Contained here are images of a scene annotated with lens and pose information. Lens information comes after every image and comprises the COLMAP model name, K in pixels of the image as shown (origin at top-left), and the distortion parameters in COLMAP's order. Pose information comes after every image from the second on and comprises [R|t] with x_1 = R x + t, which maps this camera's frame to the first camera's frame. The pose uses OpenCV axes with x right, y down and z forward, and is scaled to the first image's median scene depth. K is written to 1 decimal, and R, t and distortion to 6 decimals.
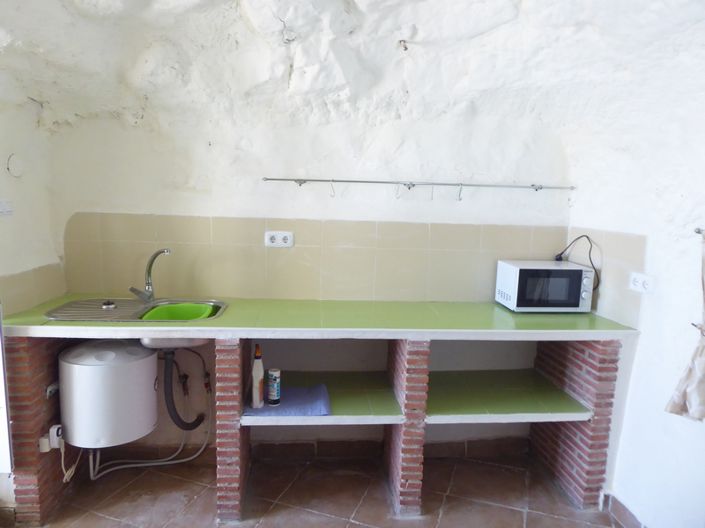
lens RADIAL K [[507.8, 0, 351.9], [0, 507.8, 267.1], [0, 0, 1]] dist [0.001071, 0.000727]
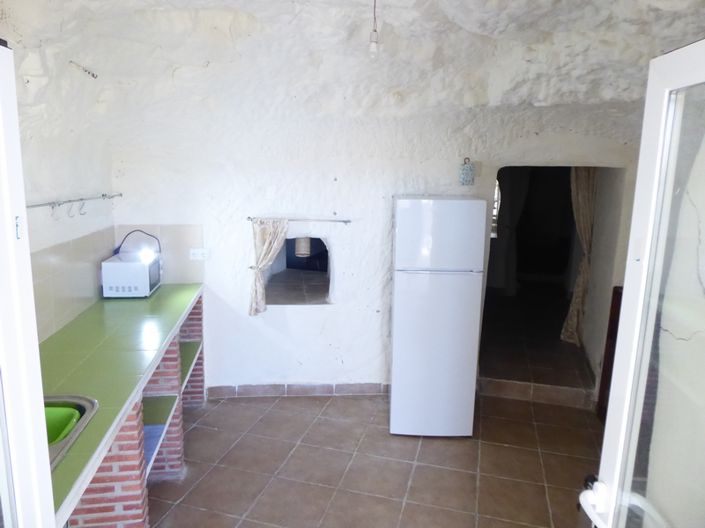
lens RADIAL K [[507.8, 0, 351.9], [0, 507.8, 267.1], [0, 0, 1]] dist [0.001071, 0.000727]
pose [[-0.055635, -0.212104, 0.975662, -0.997327], [0.123146, 0.968257, 0.217516, -0.211594], [-0.990828, 0.132251, -0.027749, 0.547941]]
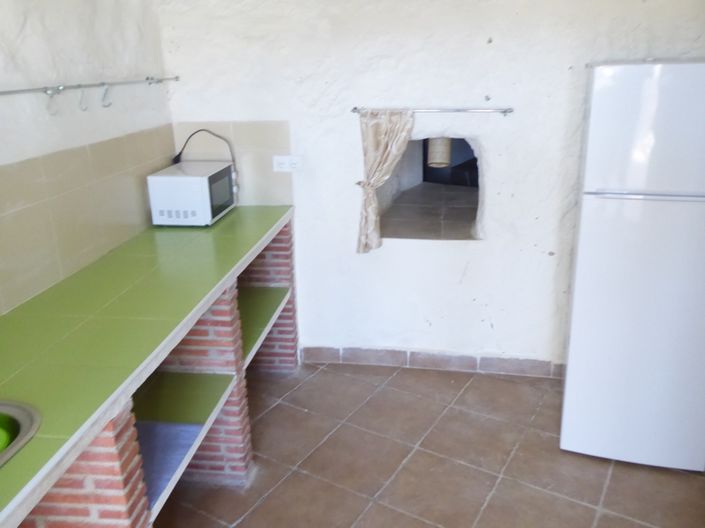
lens RADIAL K [[606.9, 0, 363.0], [0, 606.9, 262.6], [0, 0, 1]] dist [0.044538, -0.005669]
pose [[0.204027, -0.348181, 0.914955, -0.679178], [0.171254, 0.932897, 0.316821, -0.156782], [-0.963870, 0.092049, 0.249964, 0.500421]]
